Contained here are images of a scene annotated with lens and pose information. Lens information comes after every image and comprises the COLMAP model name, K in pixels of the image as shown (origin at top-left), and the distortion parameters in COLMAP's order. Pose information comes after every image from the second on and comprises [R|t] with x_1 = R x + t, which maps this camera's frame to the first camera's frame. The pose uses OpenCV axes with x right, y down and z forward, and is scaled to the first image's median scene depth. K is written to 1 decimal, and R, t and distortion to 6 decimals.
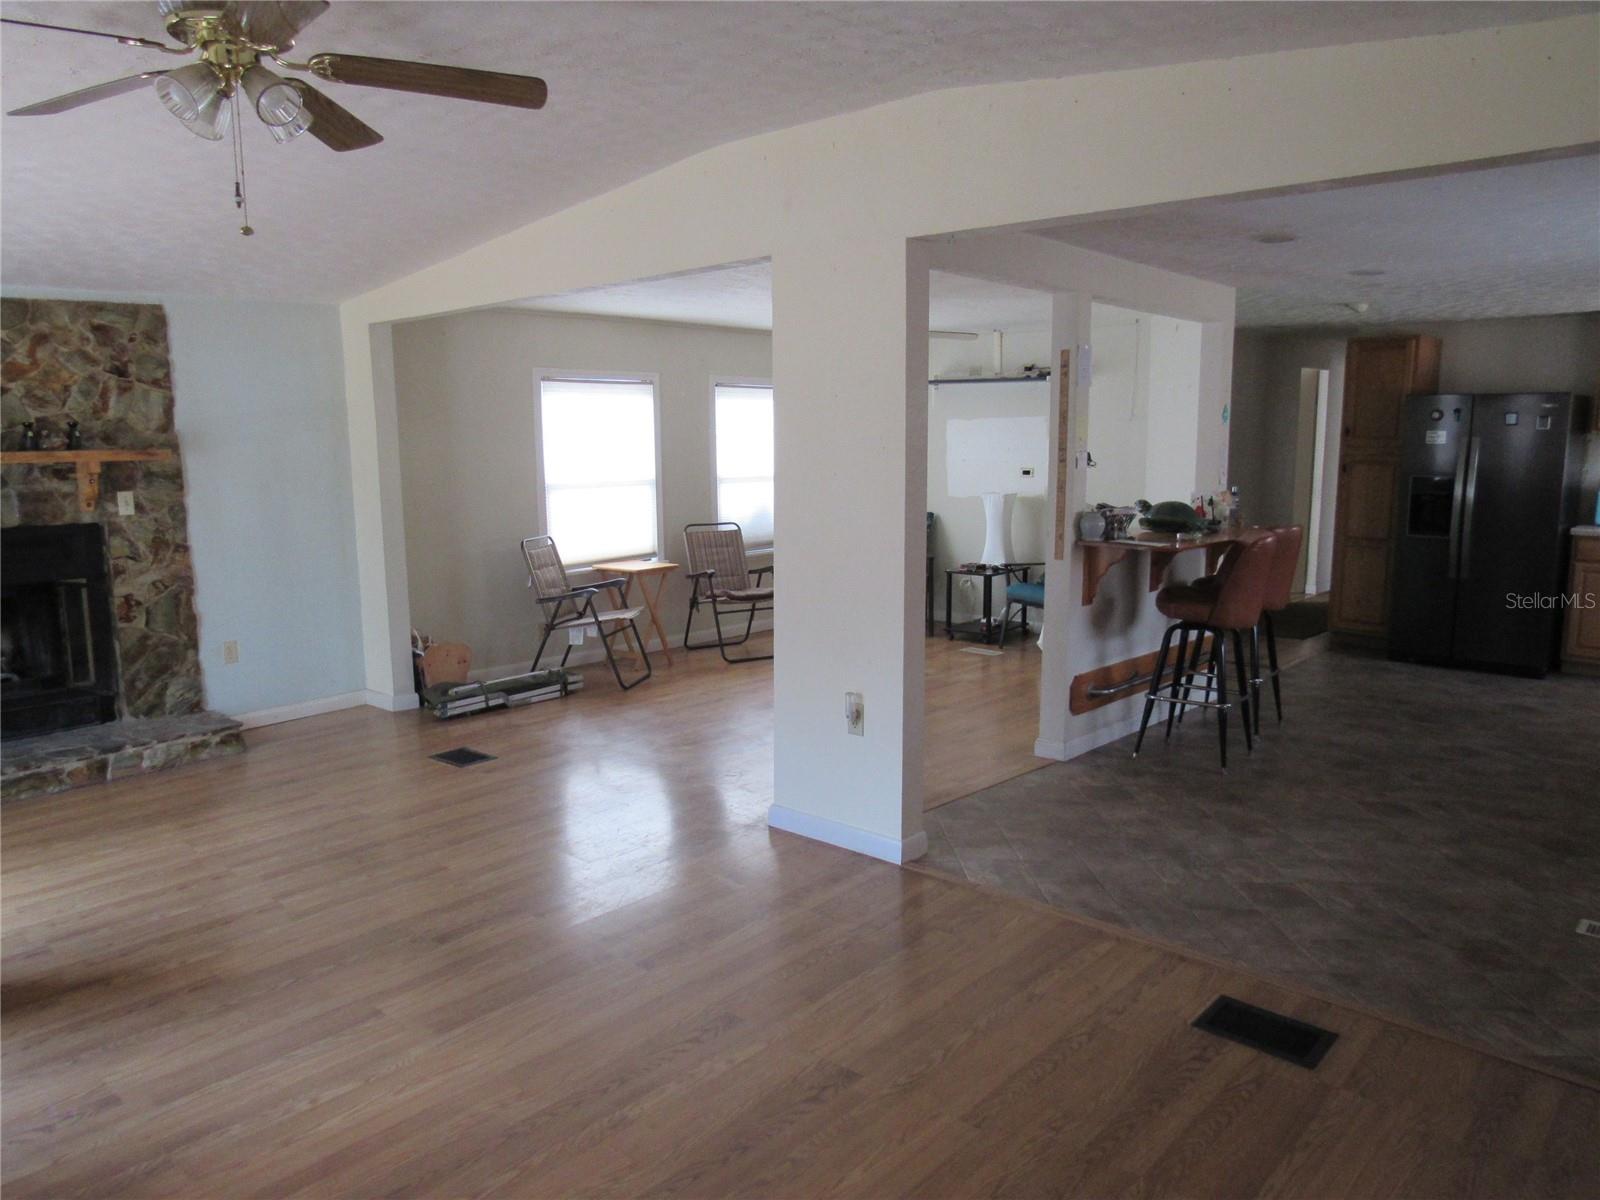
lens RADIAL K [[1128.1, 0, 800.0], [0, 1128.1, 600.0], [0, 0, 1]] dist [-0.032061, 0.004265]
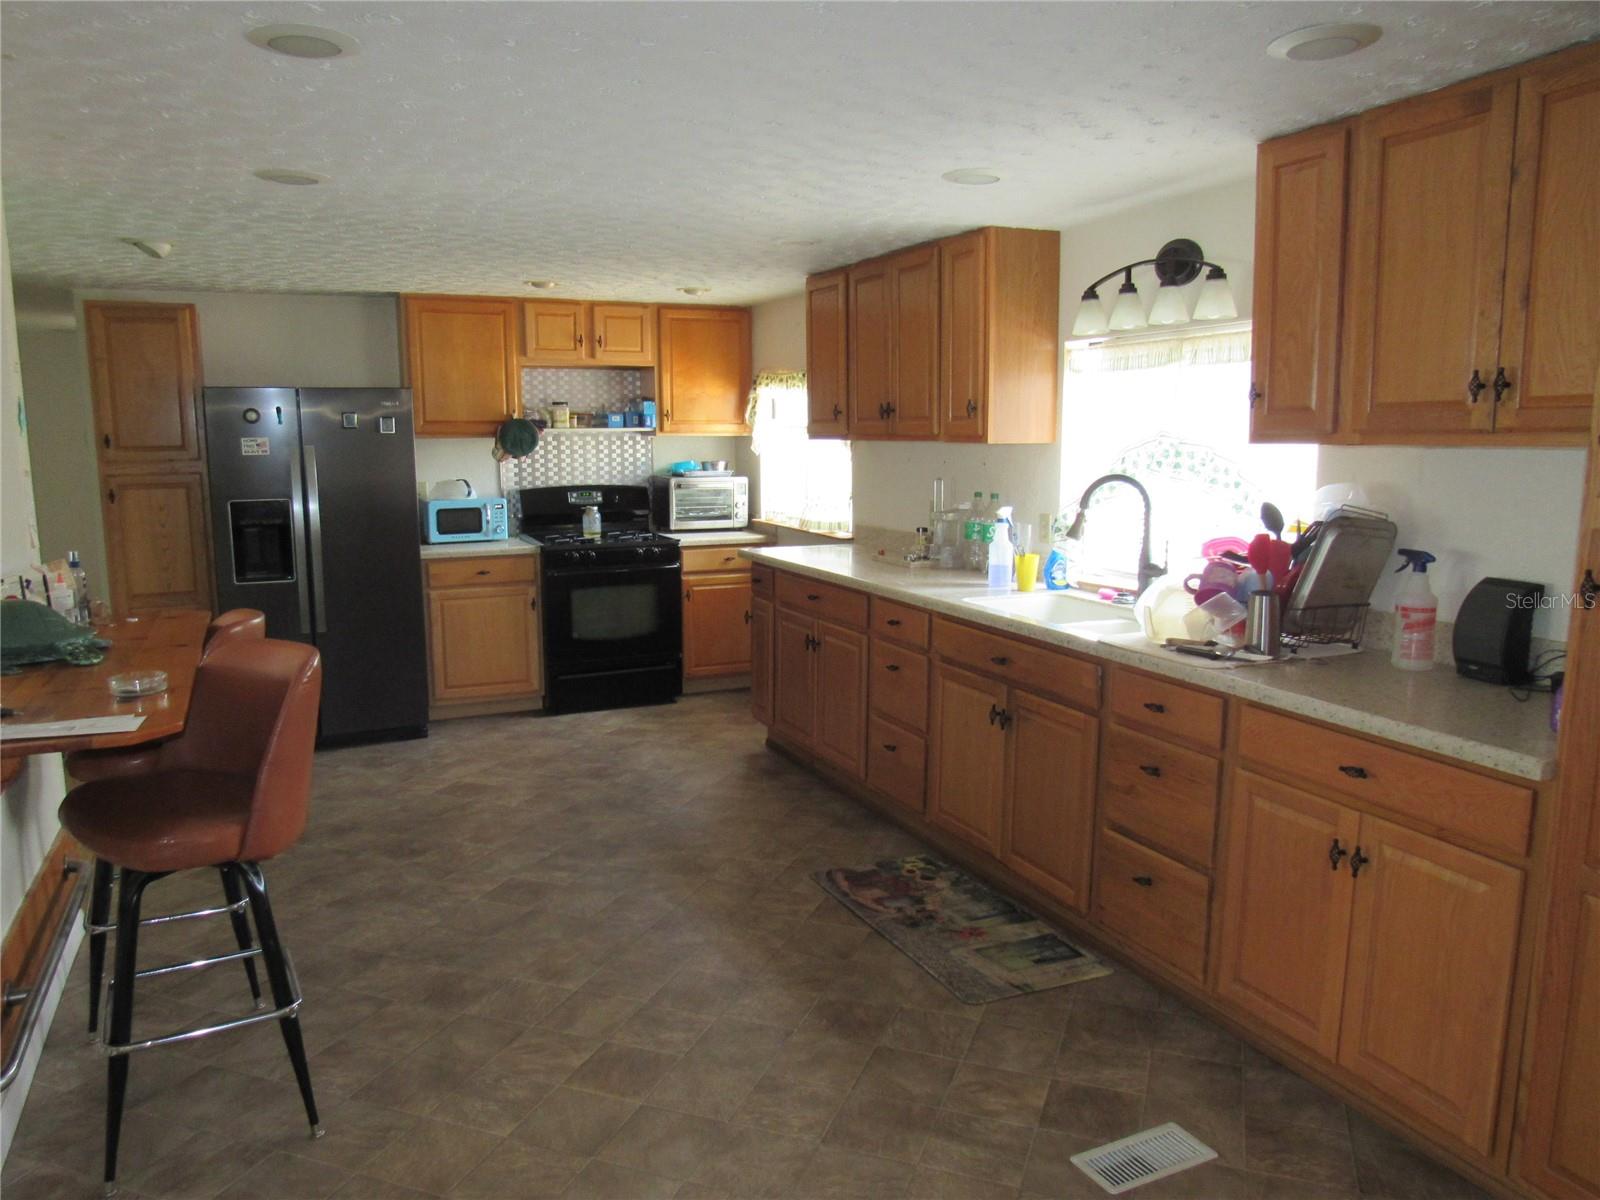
lens RADIAL K [[1135.2, 0, 807.2], [0, 1135.2, 601.3], [0, 0, 1]] dist [-0.019084, 0.002600]
pose [[0.384957, -0.140814, 0.912129, 0.030671], [0.137224, 0.986040, 0.094310, -0.088235], [-0.912676, 0.088861, 0.398906, 0.515748]]
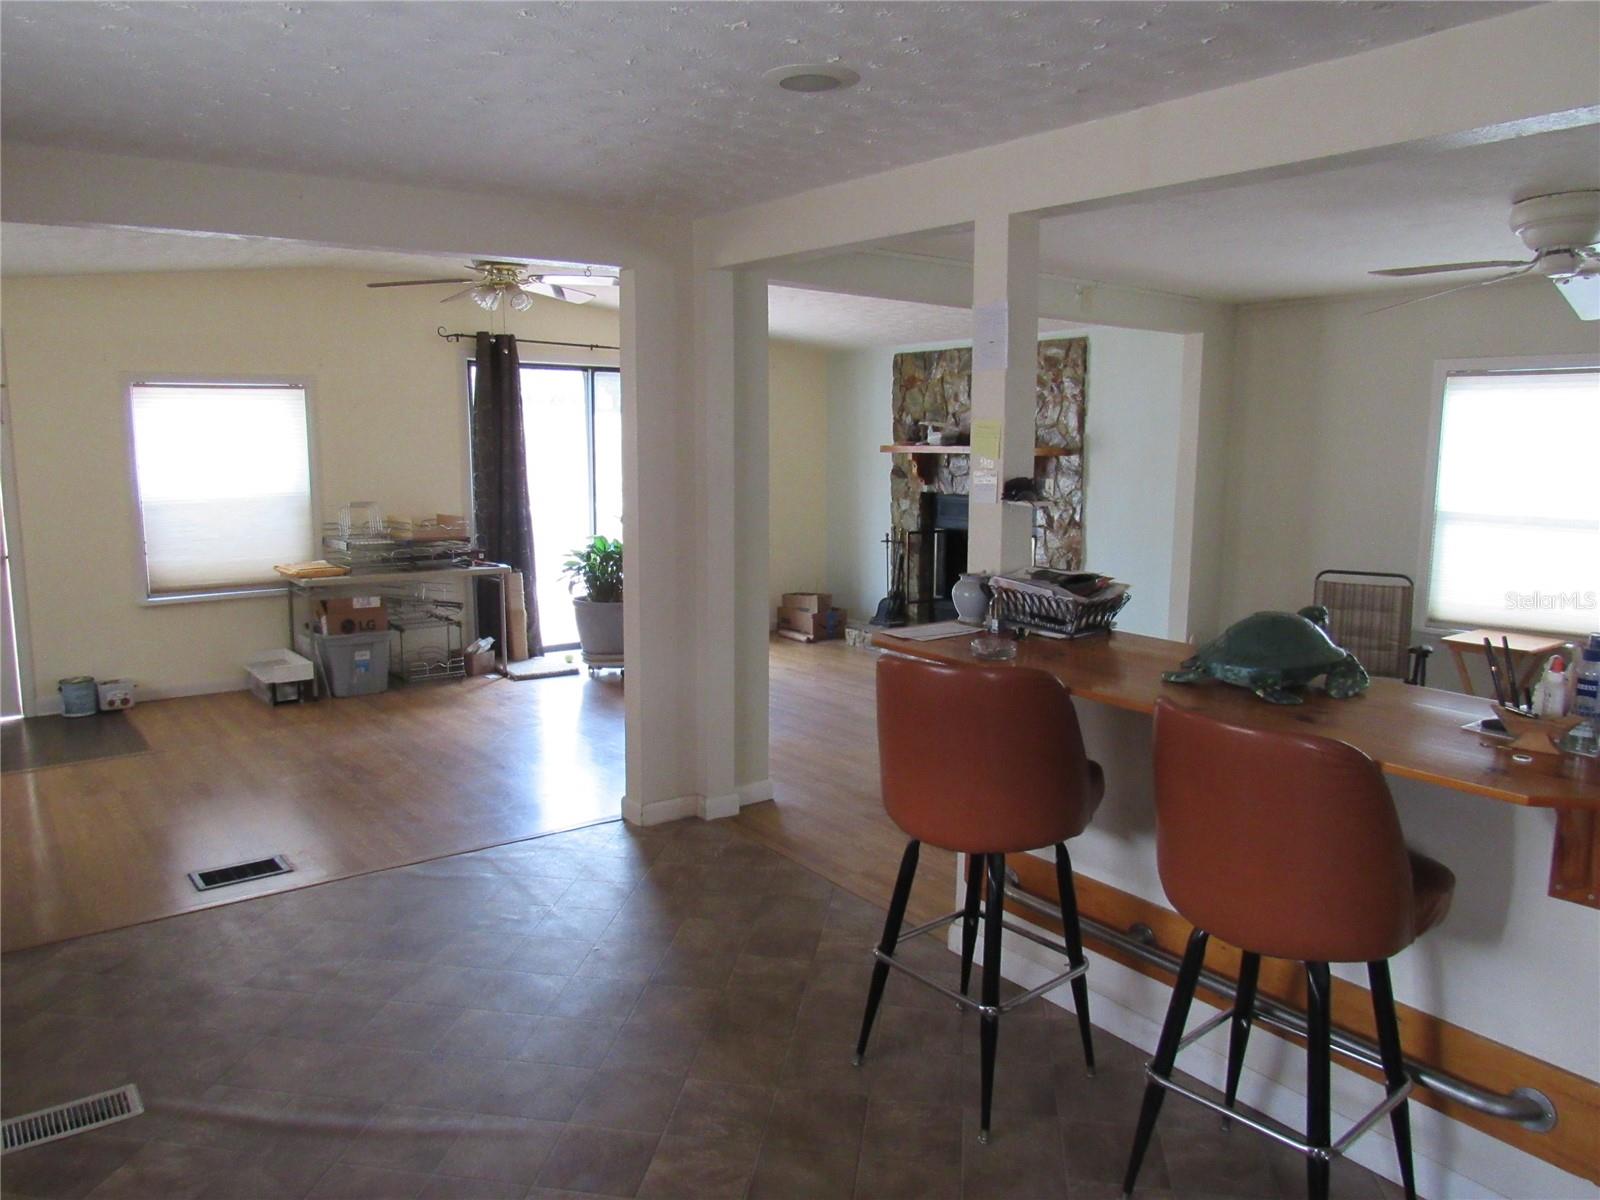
lens RADIAL K [[1157.7, 0, 801.2], [0, 1157.7, 595.6], [0, 0, 1]] dist [-0.009821, -0.000864]
pose [[-0.171107, 0.148761, -0.973957, 0.817291], [-0.156459, 0.971889, 0.175932, -0.155200], [0.972750, 0.182487, -0.143022, 0.907762]]
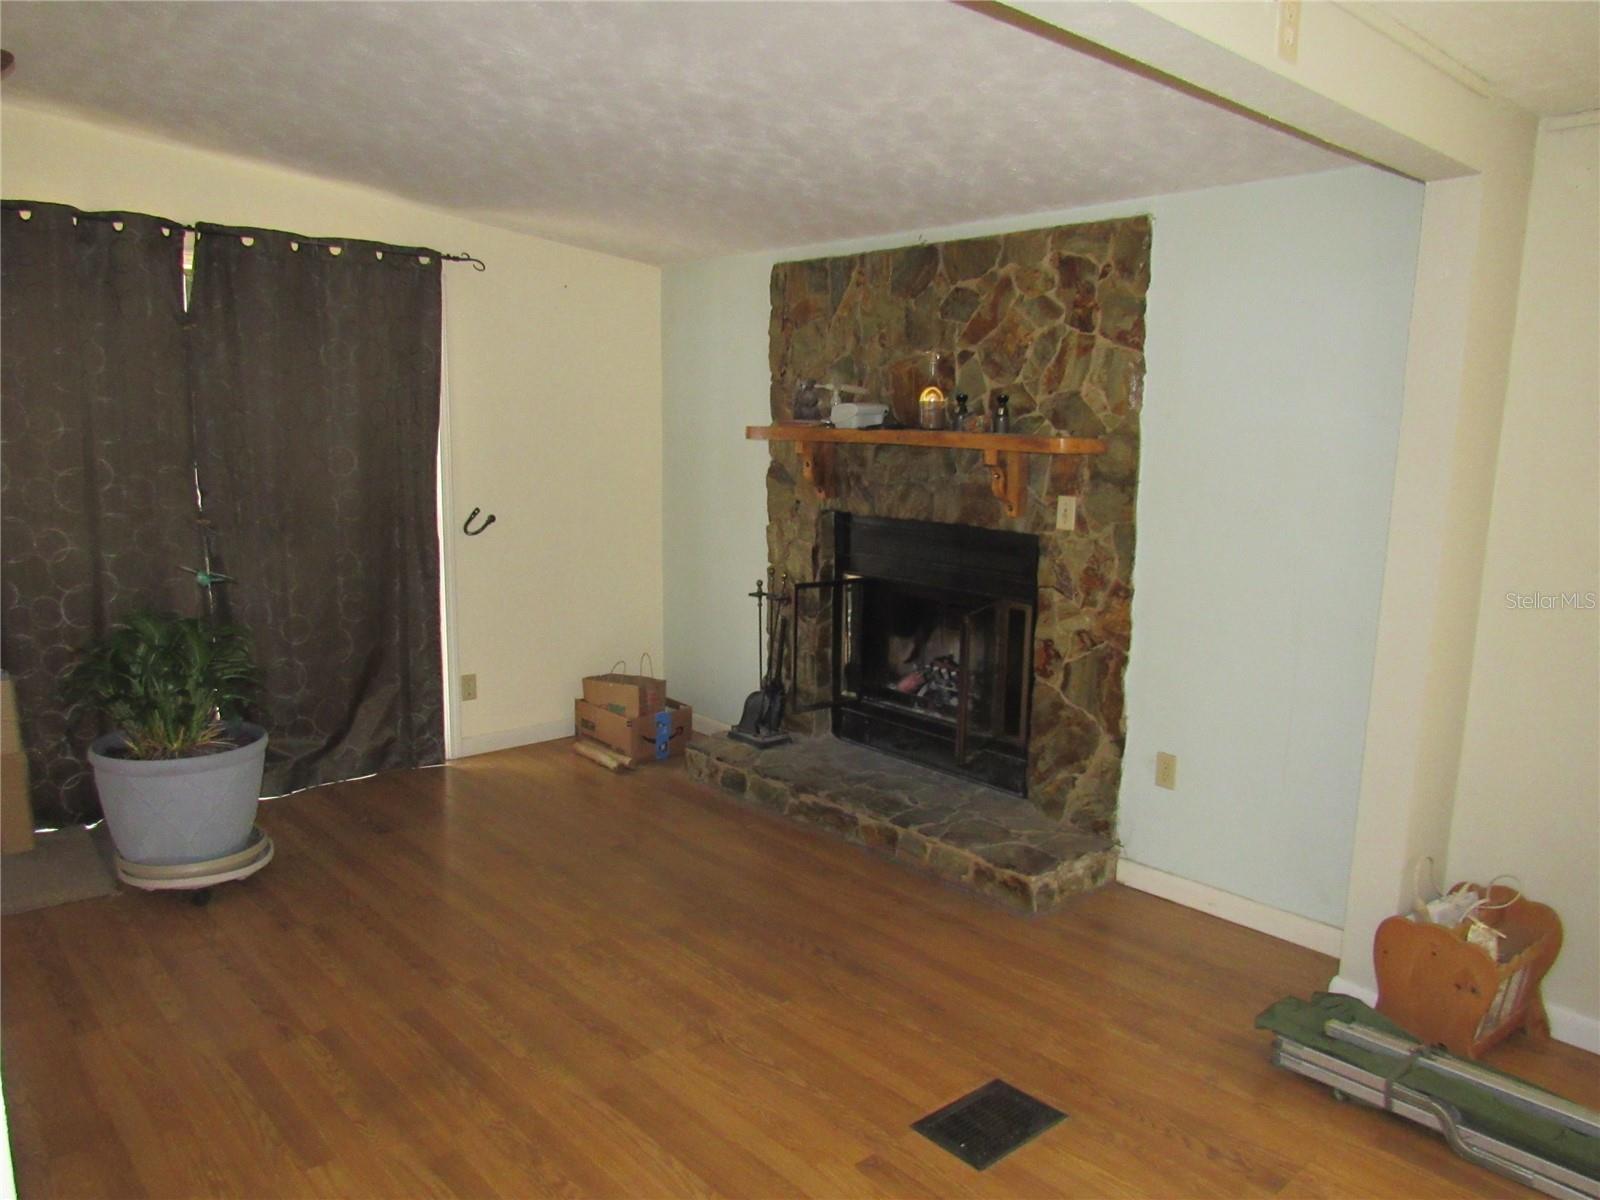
lens RADIAL K [[1157.7, 0, 801.2], [0, 1157.7, 595.6], [0, 0, 1]] dist [-0.009821, -0.000864]
pose [[-0.090689, 0.161690, -0.982666, 0.130421], [-0.178949, 0.968025, 0.175796, -0.131228], [0.979670, 0.191789, -0.058855, 0.867651]]
